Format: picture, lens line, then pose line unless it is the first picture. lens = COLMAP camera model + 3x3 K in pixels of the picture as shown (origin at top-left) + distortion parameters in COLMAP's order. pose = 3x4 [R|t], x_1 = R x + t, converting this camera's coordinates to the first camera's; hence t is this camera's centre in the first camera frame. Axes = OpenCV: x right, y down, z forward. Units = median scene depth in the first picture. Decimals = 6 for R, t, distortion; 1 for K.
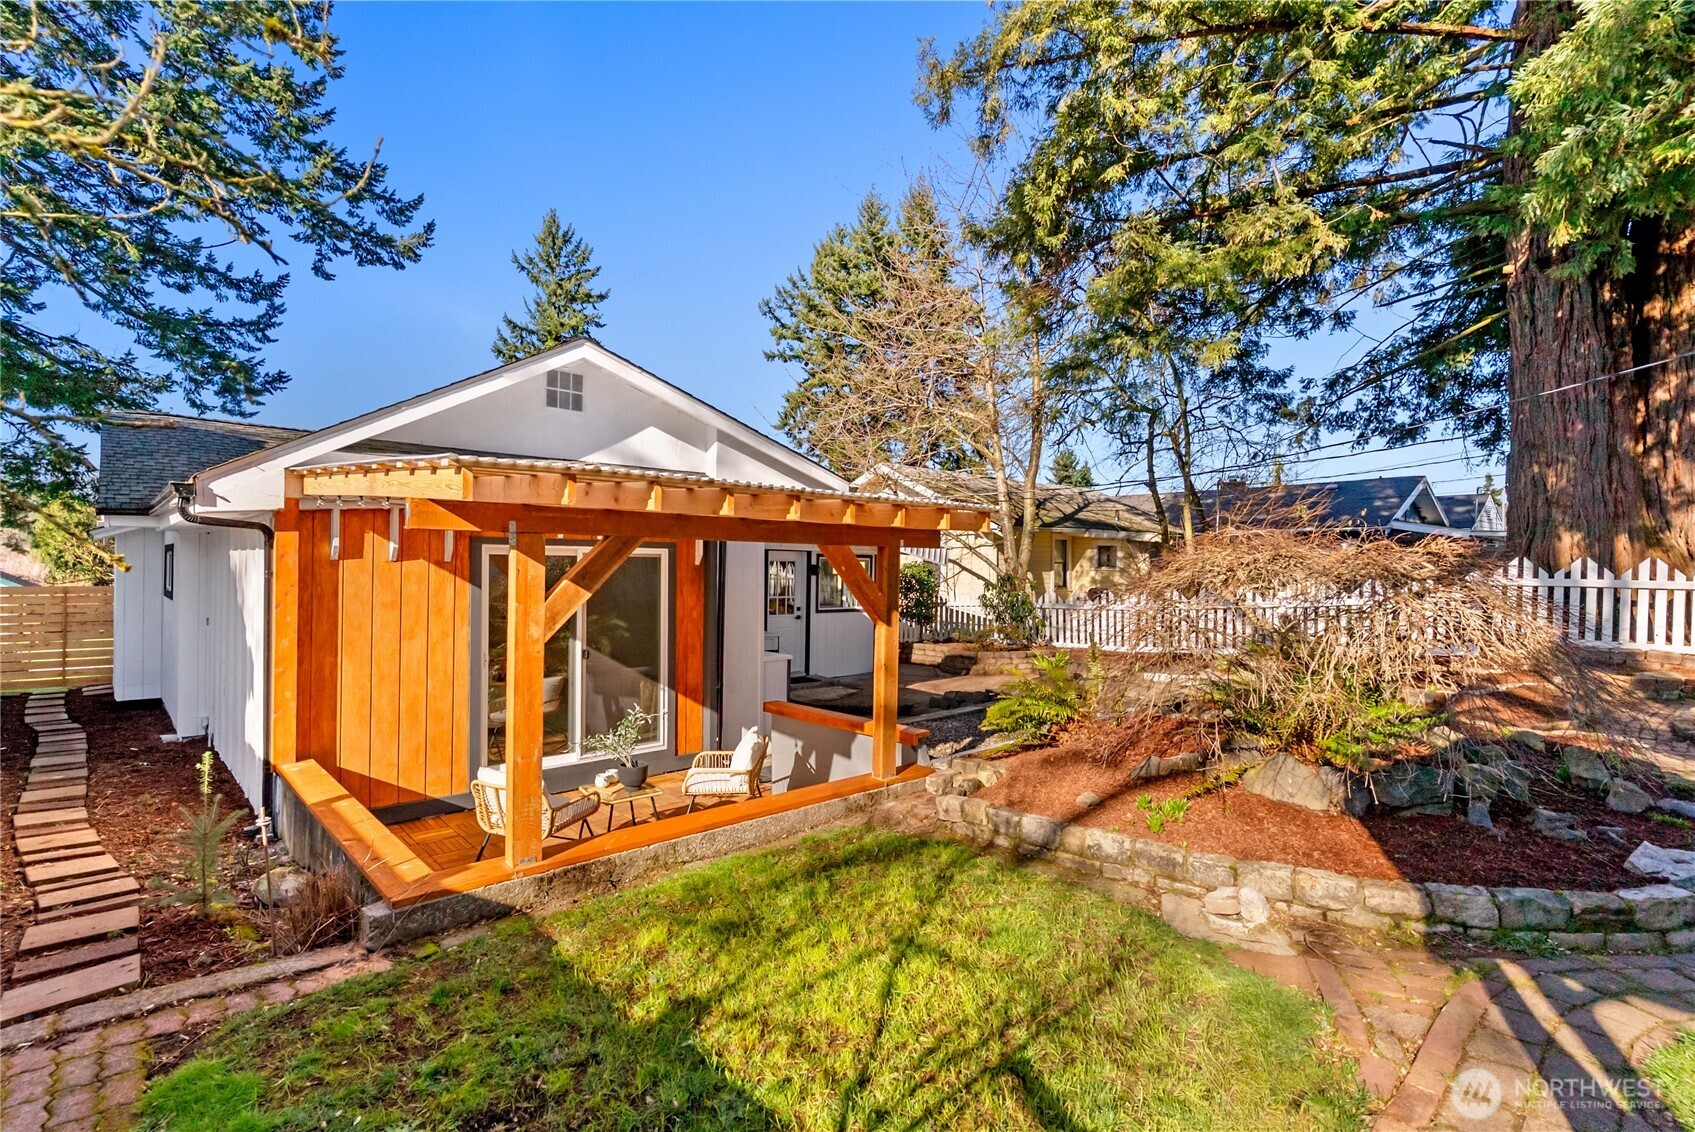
lens RADIAL K [[804.8, 0, 847.5], [0, 804.8, 566.0], [0, 0, 1]] dist [0.004047, 0.000254]
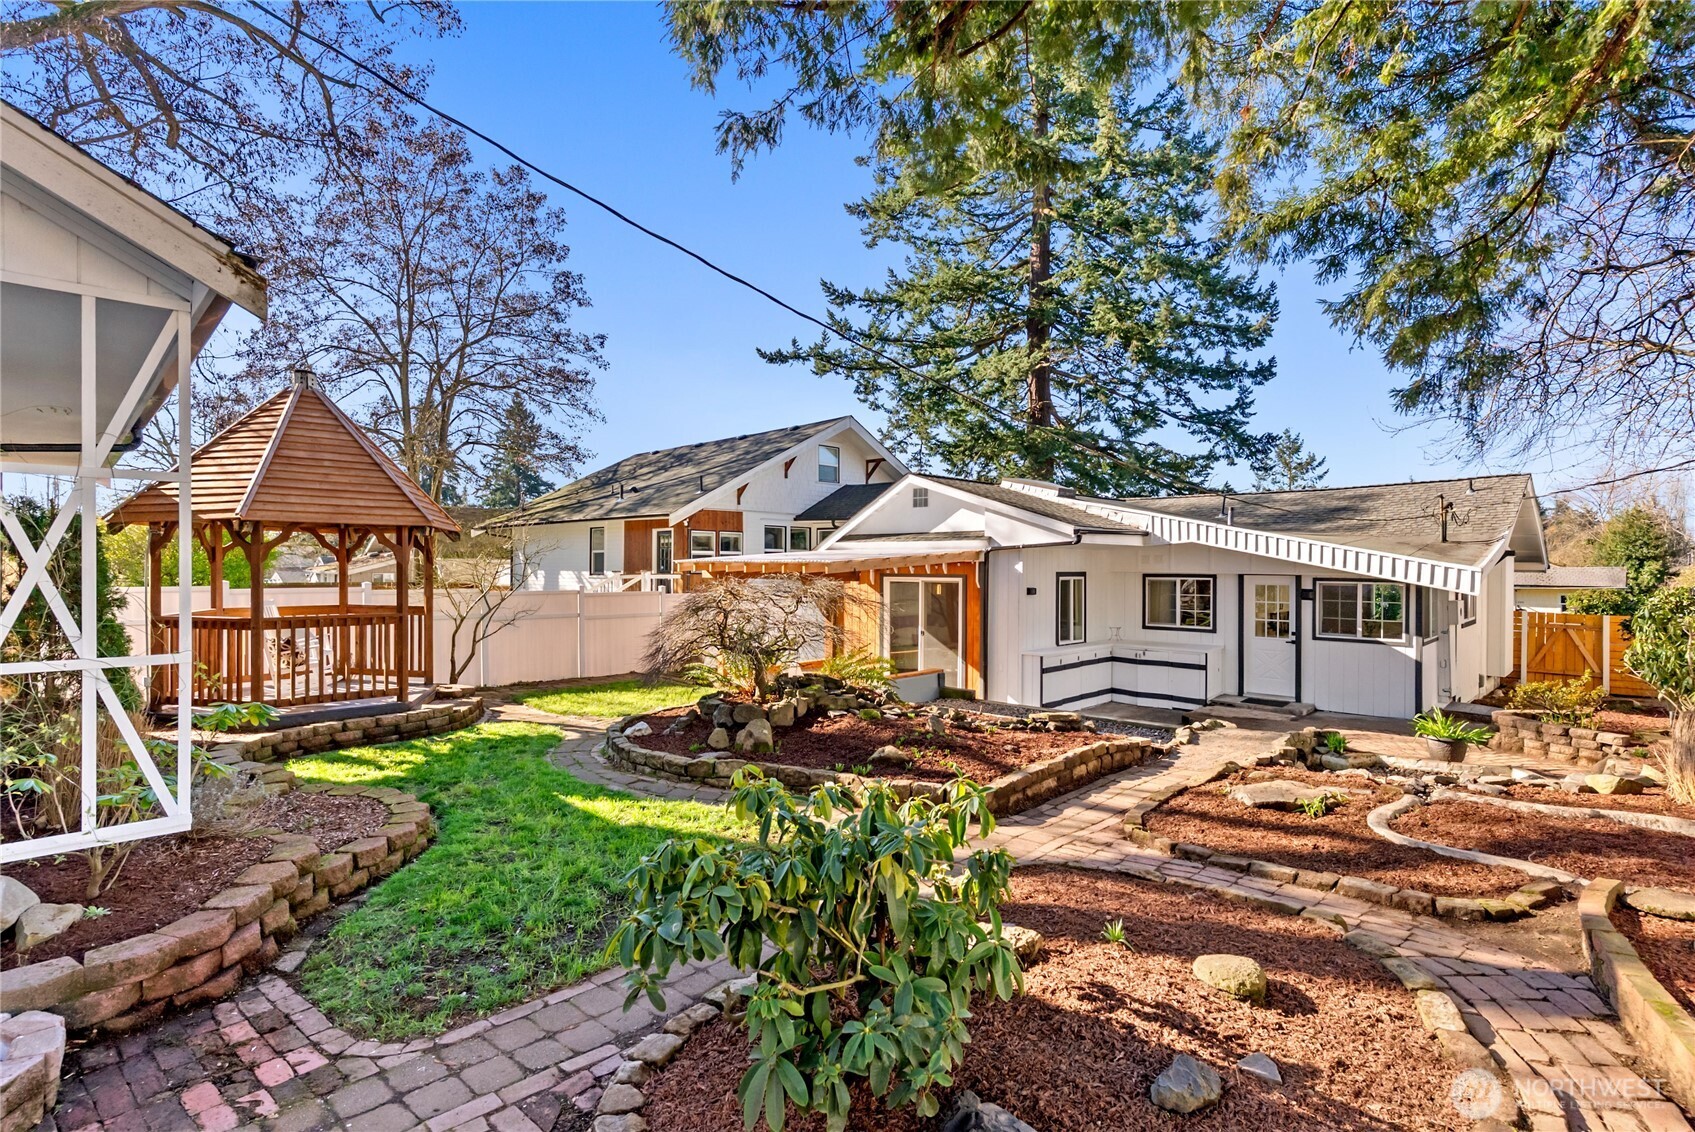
lens RADIAL K [[804.8, 0, 847.5], [0, 804.8, 566.0], [0, 0, 1]] dist [0.004047, 0.000254]
pose [[0.008979, -0.000614, -0.999959, 1.512495], [-0.005137, 0.999987, -0.000660, -0.042328], [0.999946, 0.005143, 0.008976, 0.735851]]
